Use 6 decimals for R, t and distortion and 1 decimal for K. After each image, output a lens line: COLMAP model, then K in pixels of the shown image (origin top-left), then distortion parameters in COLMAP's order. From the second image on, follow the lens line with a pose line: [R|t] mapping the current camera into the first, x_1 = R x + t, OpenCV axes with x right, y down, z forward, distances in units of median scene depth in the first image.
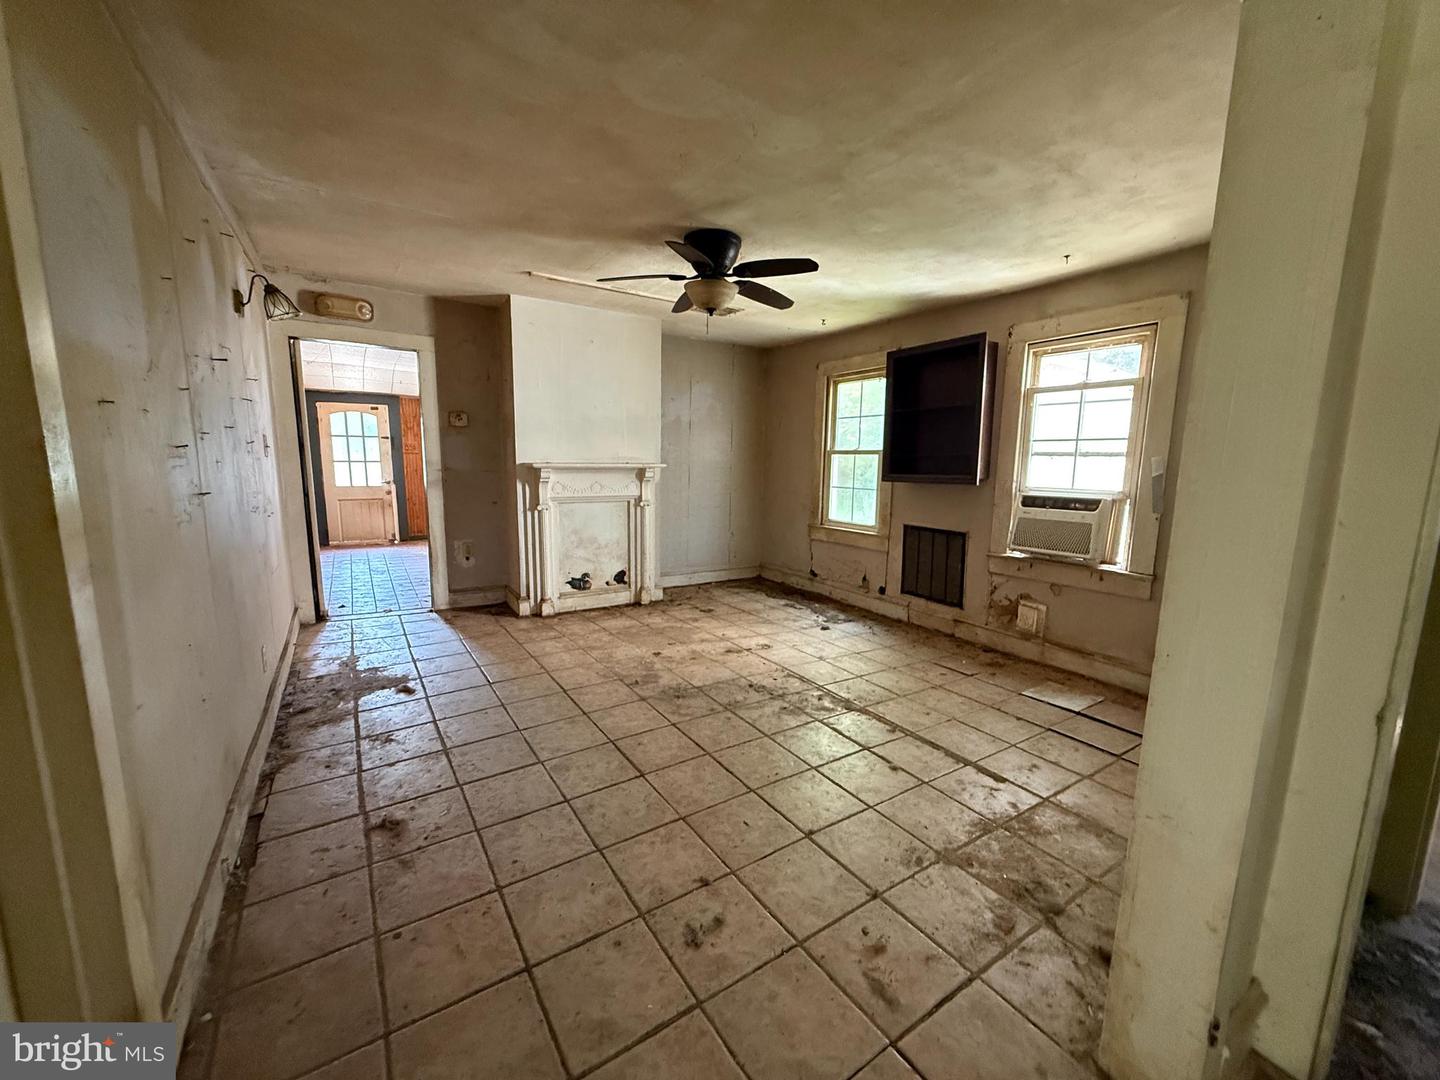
lens RADIAL K [[575.2, 0, 721.2], [0, 575.2, 542.8], [0, 0, 1]] dist [-0.001345, 0.000074]
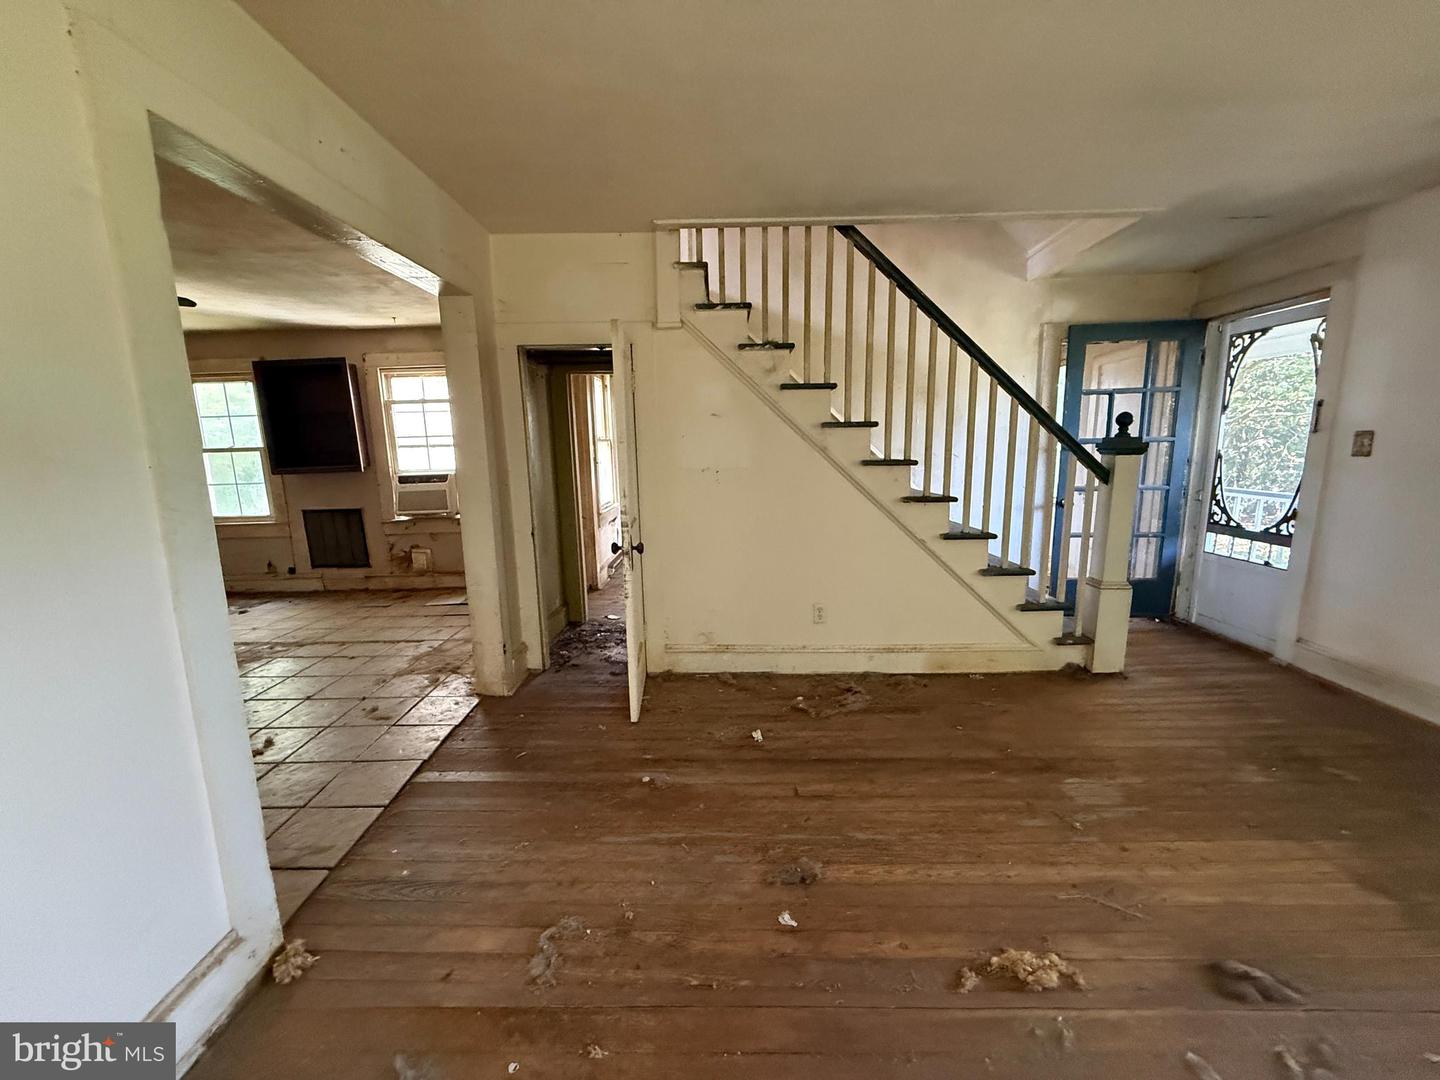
lens RADIAL K [[575.2, 0, 715.8], [0, 575.2, 546.1], [0, 0, 1]] dist [-0.001345, 0.000074]
pose [[0.549825, -0.174650, 0.816817, -0.234302], [0.154019, 0.982326, 0.106363, 0.056776], [-0.820957, 0.067324, 0.567007, -0.437151]]
